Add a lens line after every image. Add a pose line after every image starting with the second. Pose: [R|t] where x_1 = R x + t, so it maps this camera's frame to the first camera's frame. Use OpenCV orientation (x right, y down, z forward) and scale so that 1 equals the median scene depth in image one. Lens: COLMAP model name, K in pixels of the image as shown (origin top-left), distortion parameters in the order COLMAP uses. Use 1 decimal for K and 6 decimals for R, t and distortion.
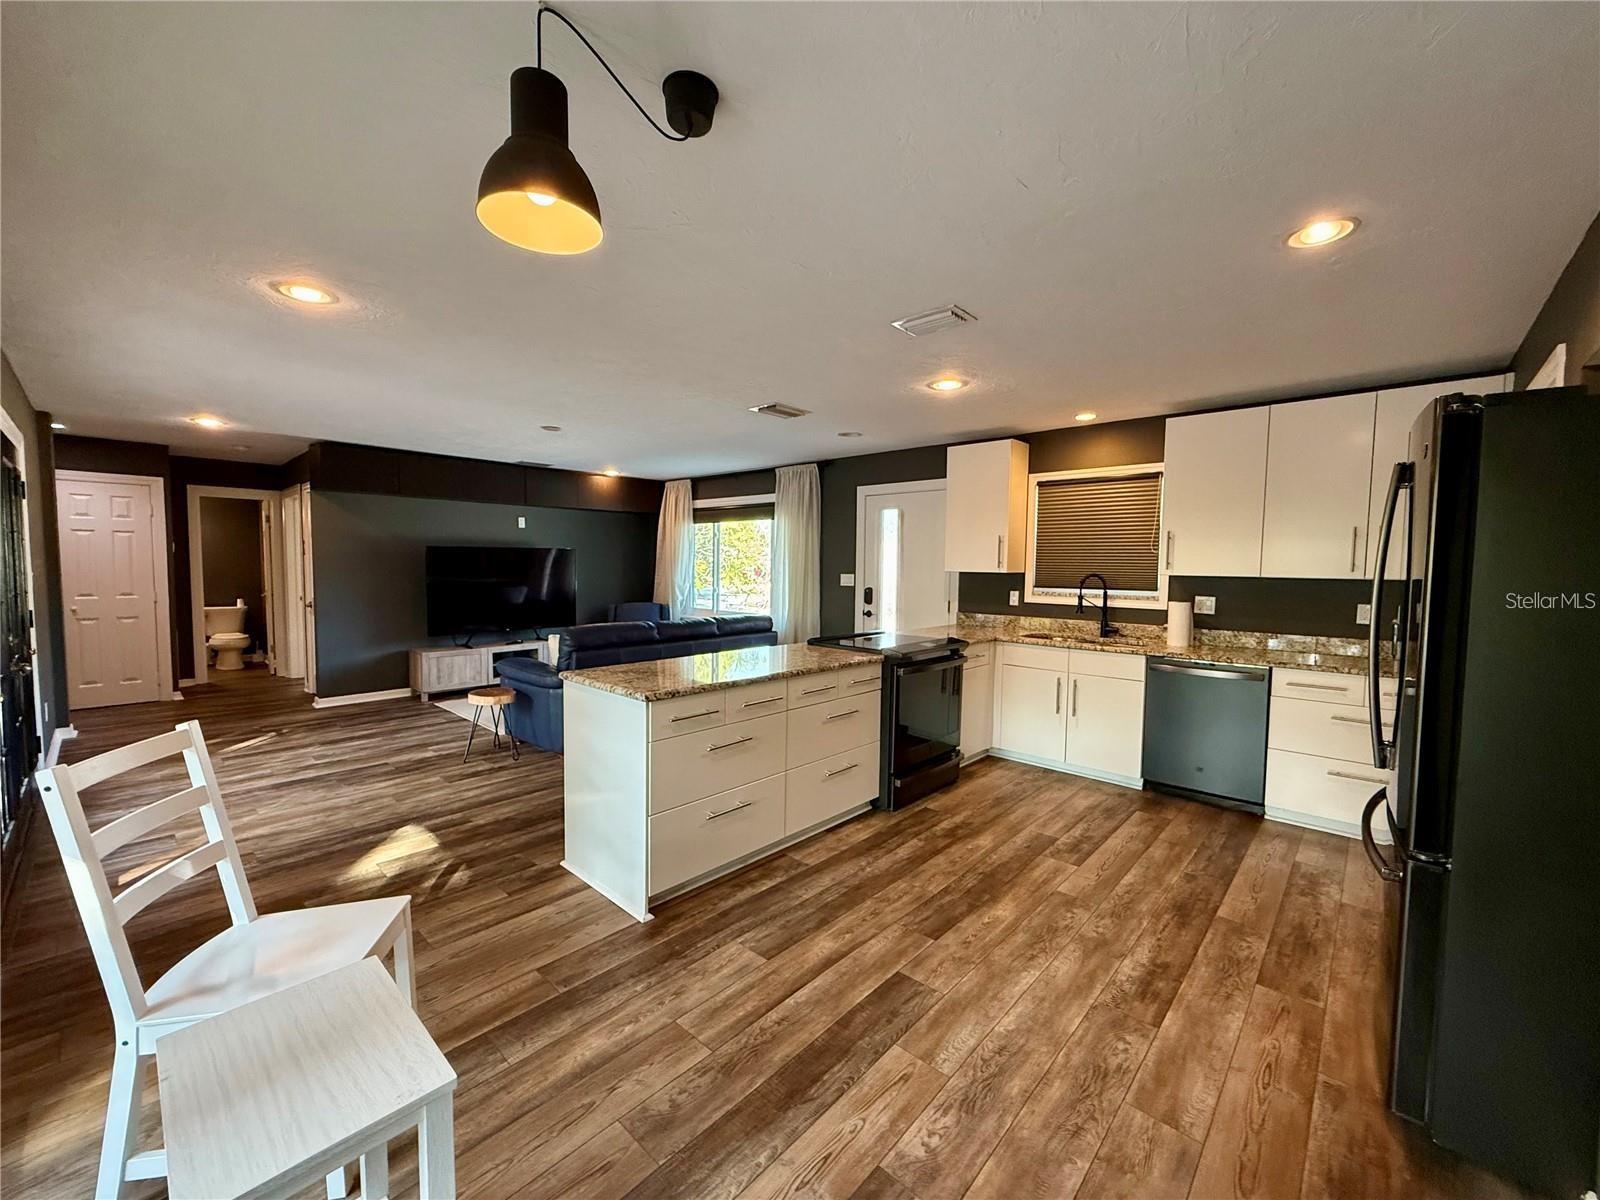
lens RADIAL K [[637.7, 0, 795.7], [0, 637.7, 600.9], [0, 0, 1]] dist [-0.000058, -0.000334]
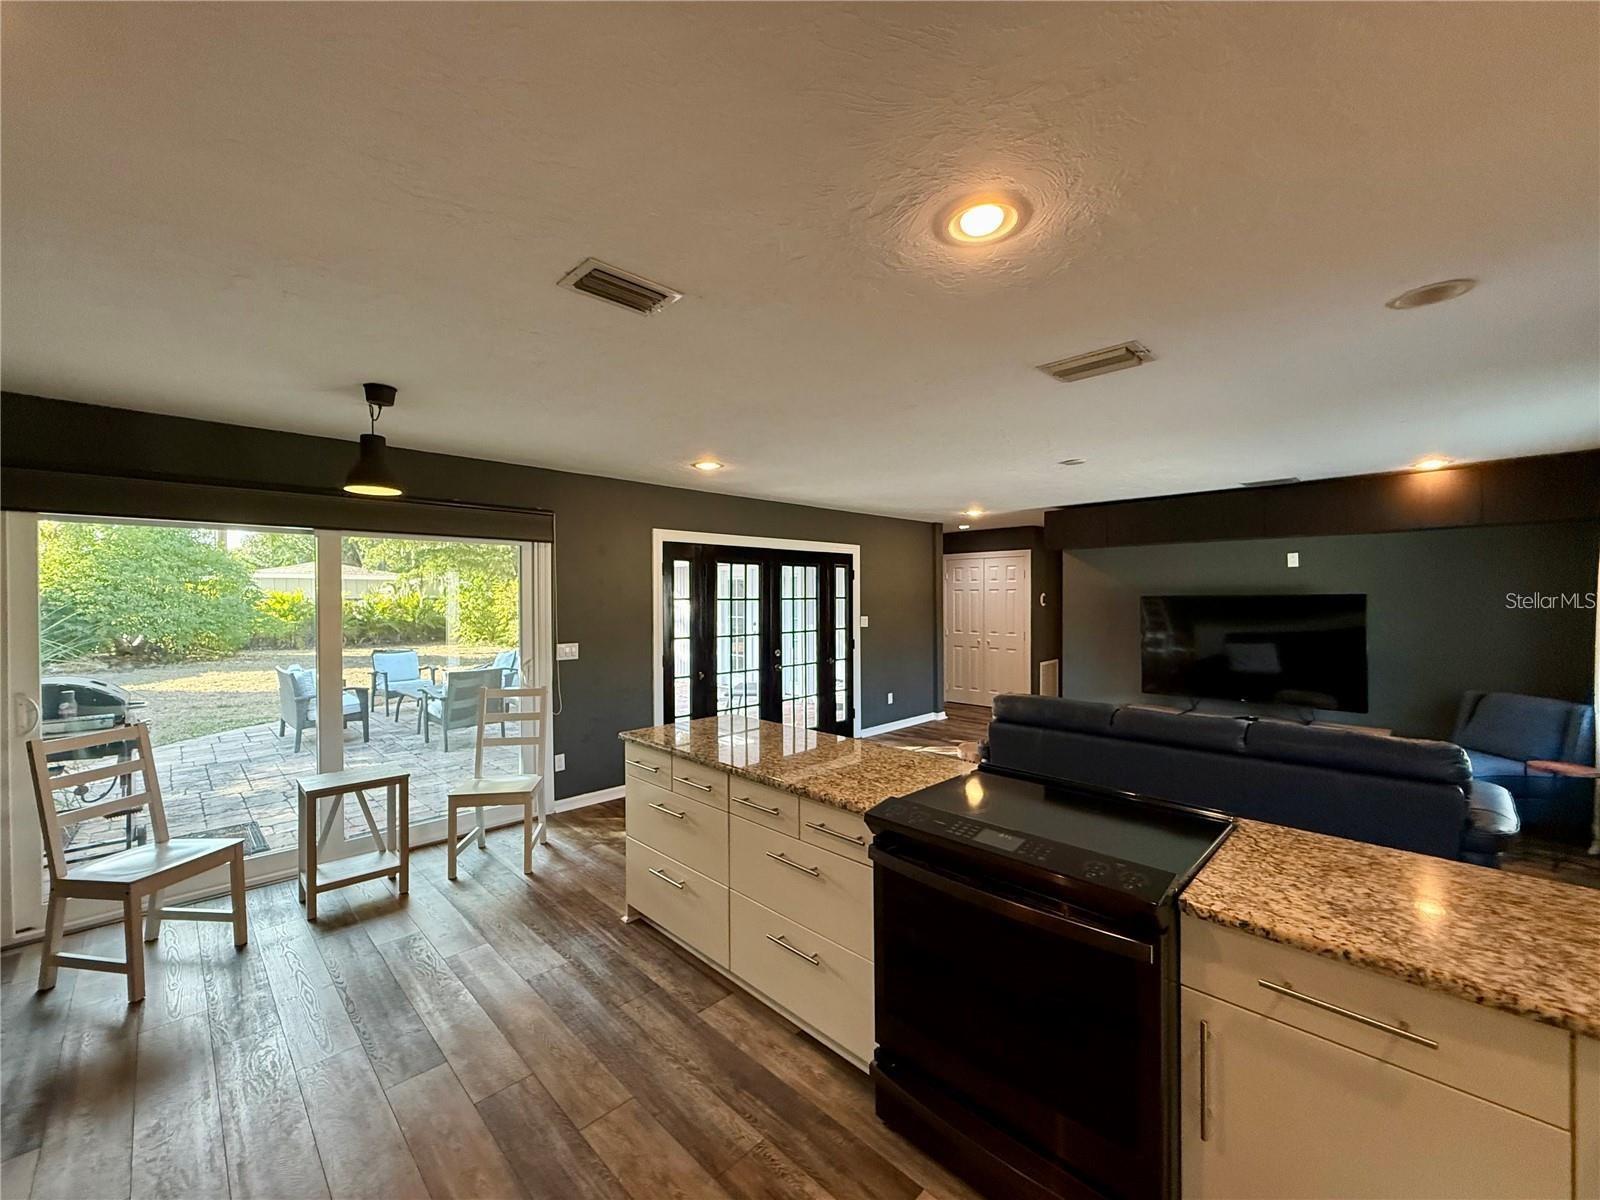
lens RADIAL K [[637.7, 0, 795.7], [0, 637.7, 600.9], [0, 0, 1]] dist [-0.000058, -0.000334]
pose [[-0.041888, -0.006363, -0.999102, 0.407123], [-0.054109, 0.998527, -0.004091, -0.050675], [0.997656, 0.053889, -0.042171, 0.562903]]
